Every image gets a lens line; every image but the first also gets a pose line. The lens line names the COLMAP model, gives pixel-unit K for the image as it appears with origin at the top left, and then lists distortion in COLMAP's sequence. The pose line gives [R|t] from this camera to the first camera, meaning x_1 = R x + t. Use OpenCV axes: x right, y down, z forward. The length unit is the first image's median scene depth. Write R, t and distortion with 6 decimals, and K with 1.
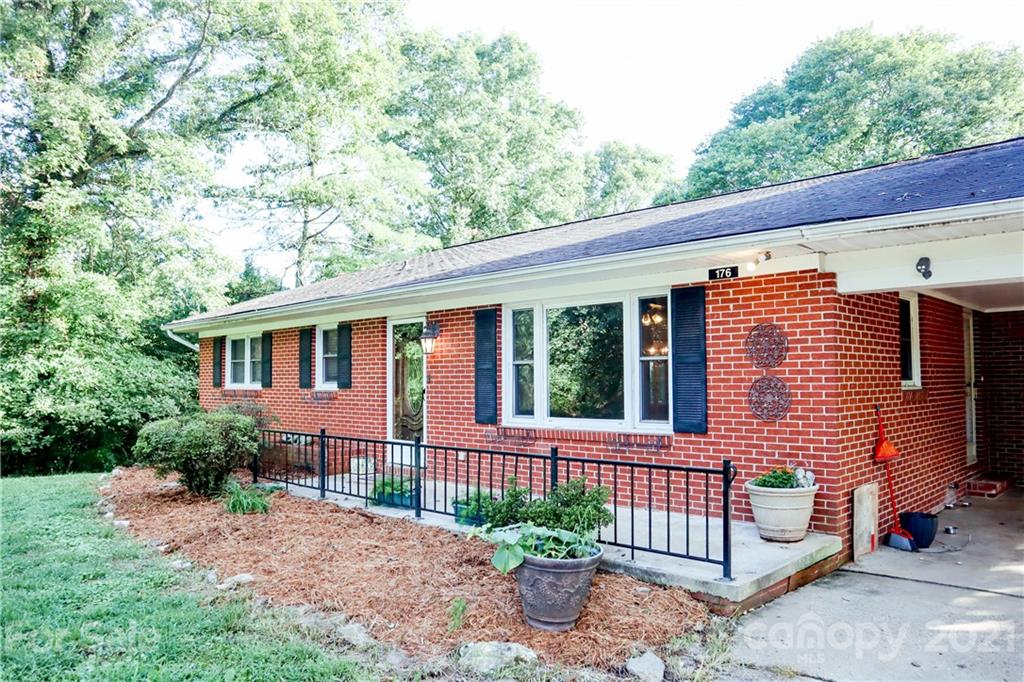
lens RADIAL K [[737.3, 0, 512.0], [0, 737.3, 341.0], [0, 0, 1]] dist [-0.128328, 0.090330]
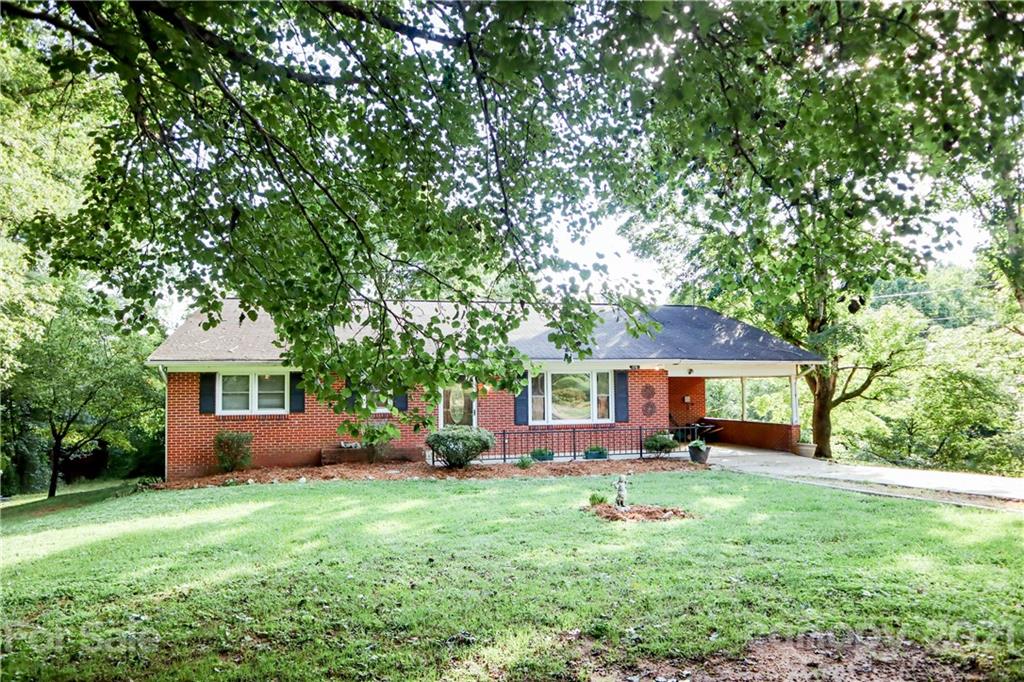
lens RADIAL K [[714.0, 0, 512.0], [0, 714.0, 341.0], [0, 0, 1]] dist [-0.124276, 0.082431]
pose [[0.520183, 0.055225, 0.852267, -2.216788], [-0.038367, 0.998411, -0.041277, -0.054847], [-0.853193, -0.011227, 0.521475, -0.081408]]
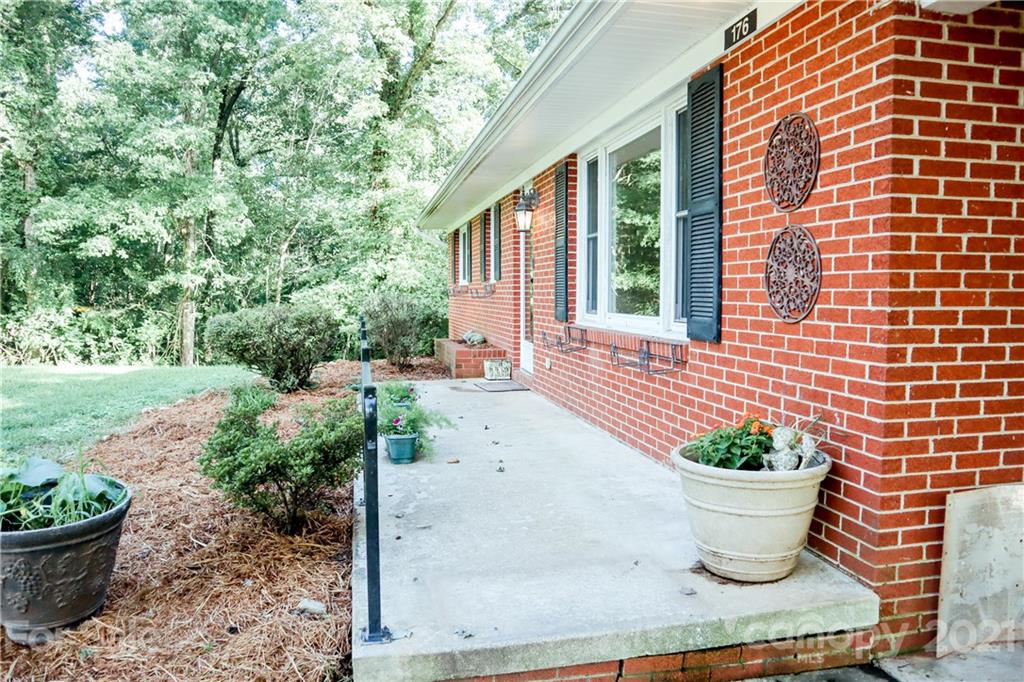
lens RADIAL K [[737.3, 0, 512.0], [0, 737.3, 341.0], [0, 0, 1]] dist [-0.128328, 0.090330]
pose [[0.829961, 0.040895, -0.556321, 0.399118], [0.028762, 0.992845, 0.115892, 0.053335], [0.557080, -0.112186, 0.822847, 0.430530]]
